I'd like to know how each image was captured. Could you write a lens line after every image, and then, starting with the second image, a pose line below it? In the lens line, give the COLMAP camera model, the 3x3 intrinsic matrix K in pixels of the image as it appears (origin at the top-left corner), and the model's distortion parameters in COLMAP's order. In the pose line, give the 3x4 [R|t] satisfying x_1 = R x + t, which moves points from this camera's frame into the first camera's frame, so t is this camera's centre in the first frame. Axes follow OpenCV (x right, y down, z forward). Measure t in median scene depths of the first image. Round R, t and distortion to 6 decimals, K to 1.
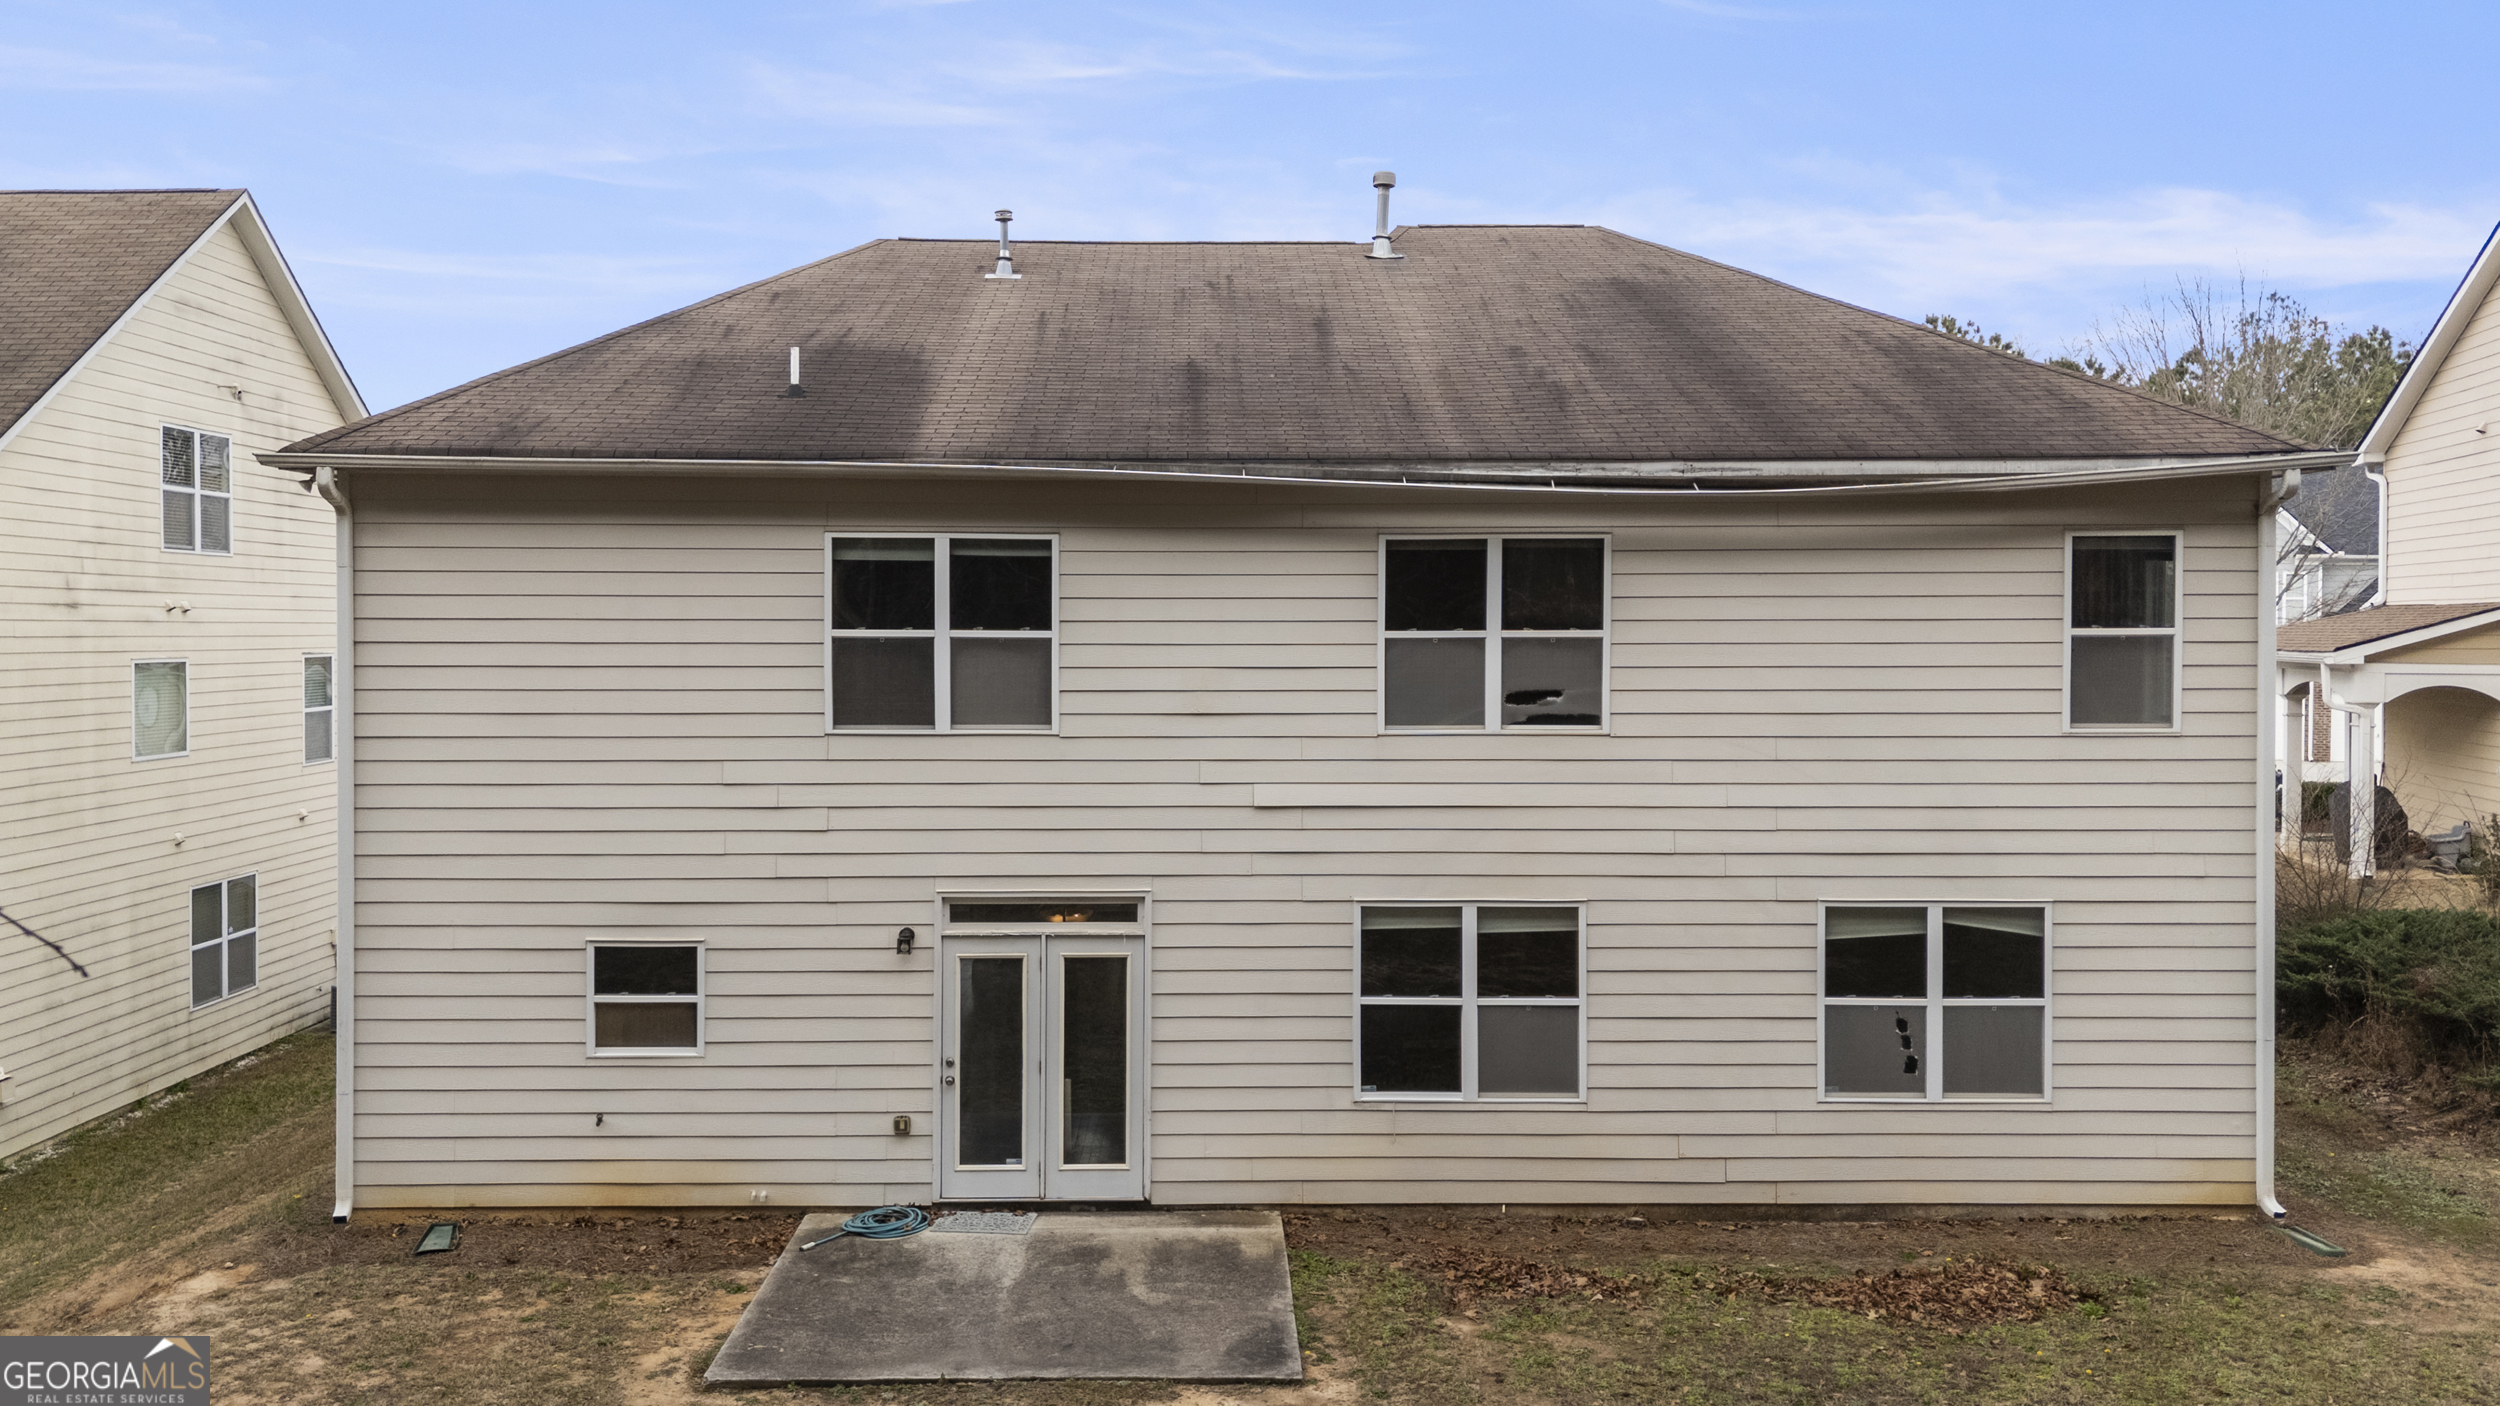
lens RADIAL K [[1831.2, 0, 1250.0], [0, 1831.2, 703.0], [0, 0, 1]] dist [0.060258, -0.063813]
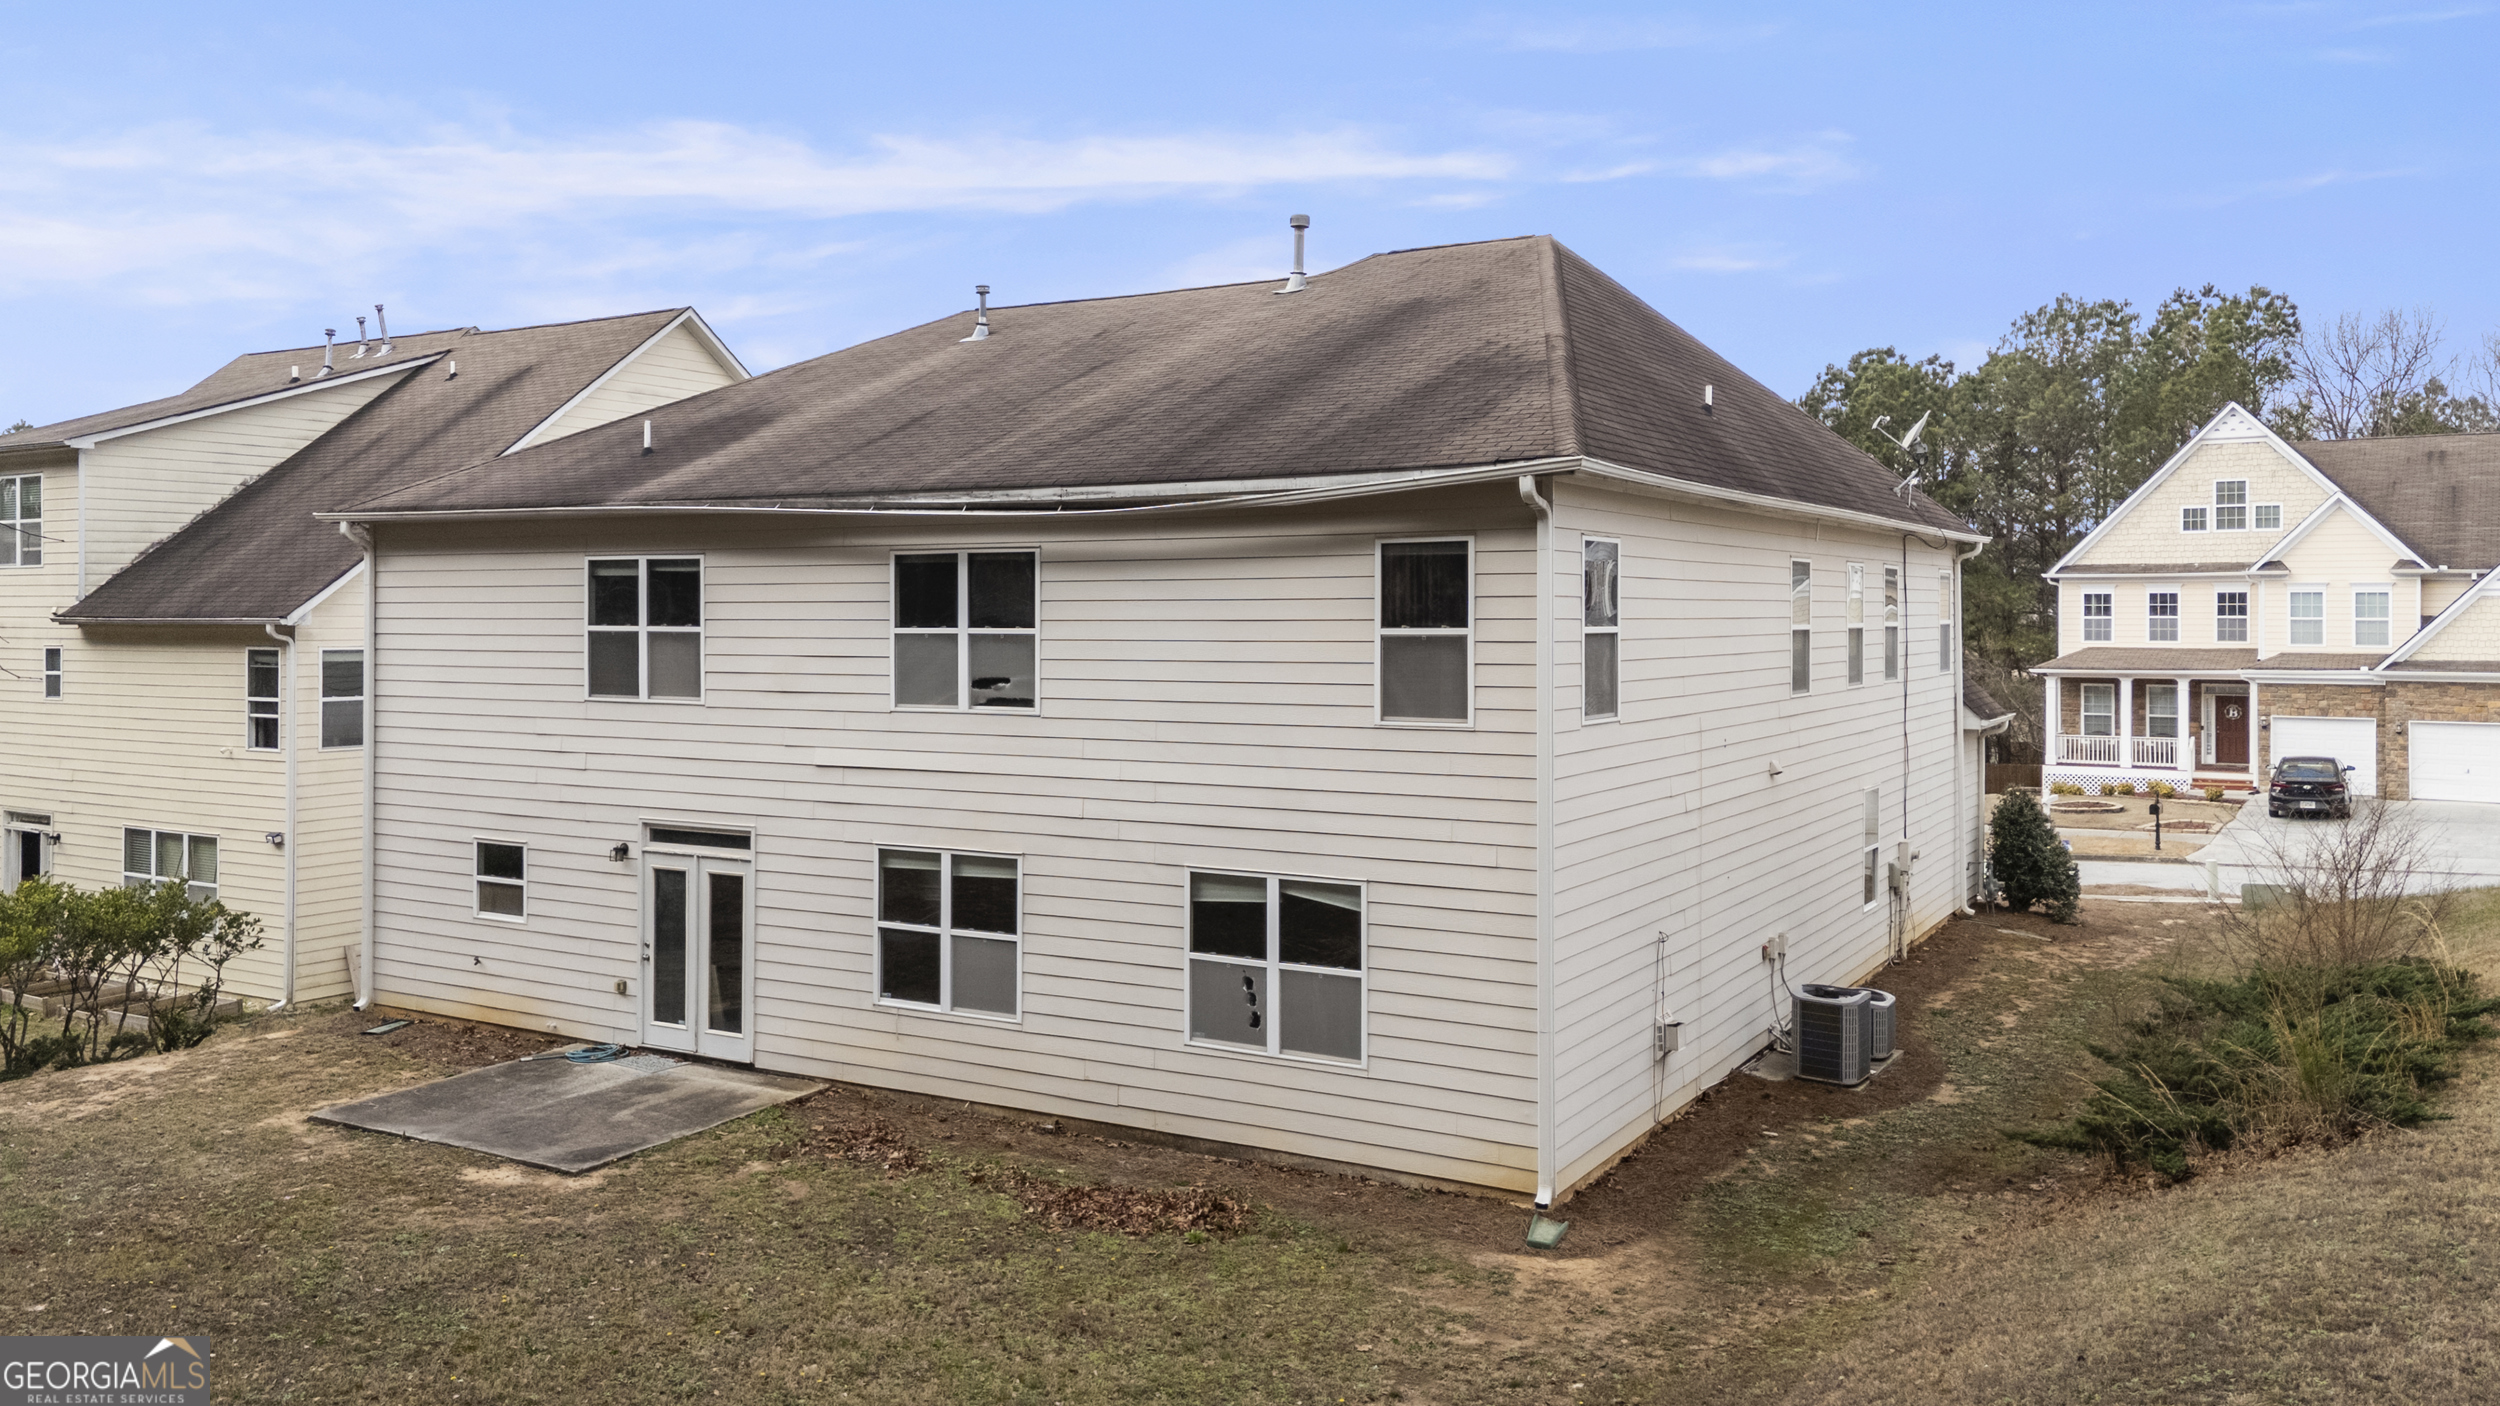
lens RADIAL K [[1851.6, 0, 1327.7], [0, 1851.6, 643.6], [0, 0, 1]] dist [0.130595, -0.358401]
pose [[0.867497, 0.008048, -0.497378, 0.962187], [-0.020528, 0.999597, -0.019629, -0.009690], [0.497019, 0.027238, 0.867312, 0.043692]]
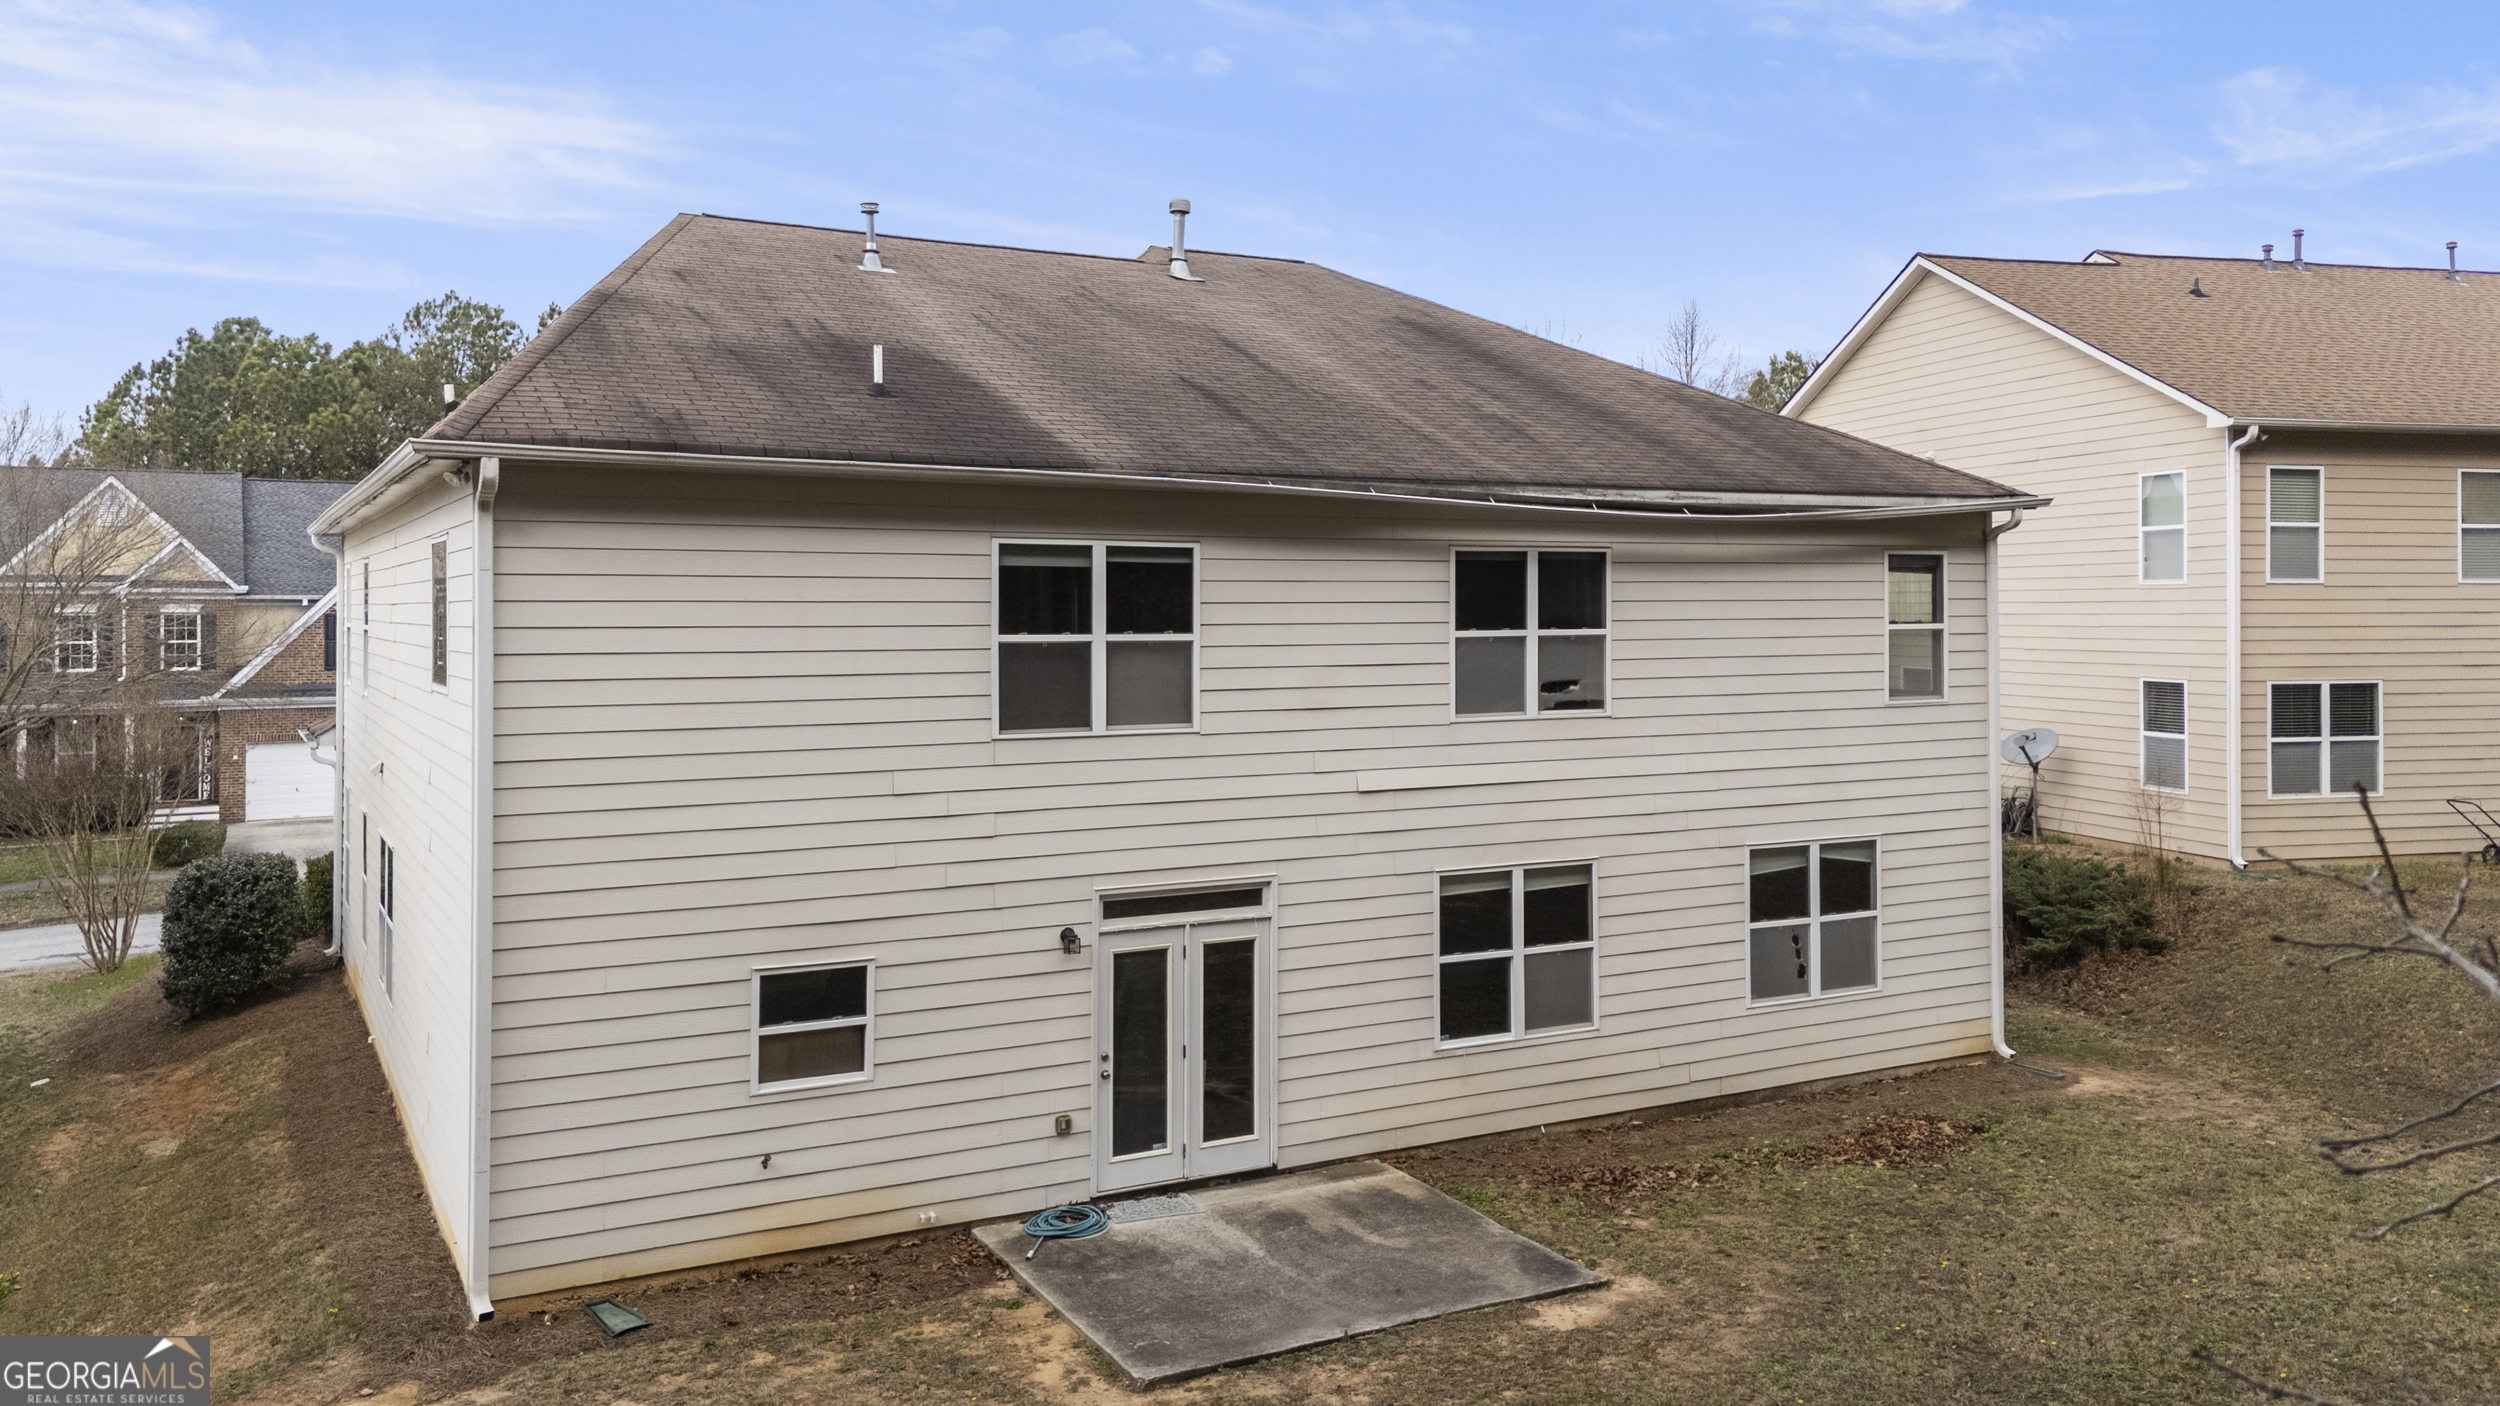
lens RADIAL K [[1838.8, 0, 1252.7], [0, 1838.8, 632.4], [0, 0, 1]] dist [0.058655, -0.068548]
pose [[0.886263, -0.009197, 0.463091, -0.564421], [0.021243, 0.999558, -0.020804, -0.017307], [-0.462694, 0.028275, 0.886067, 0.046748]]
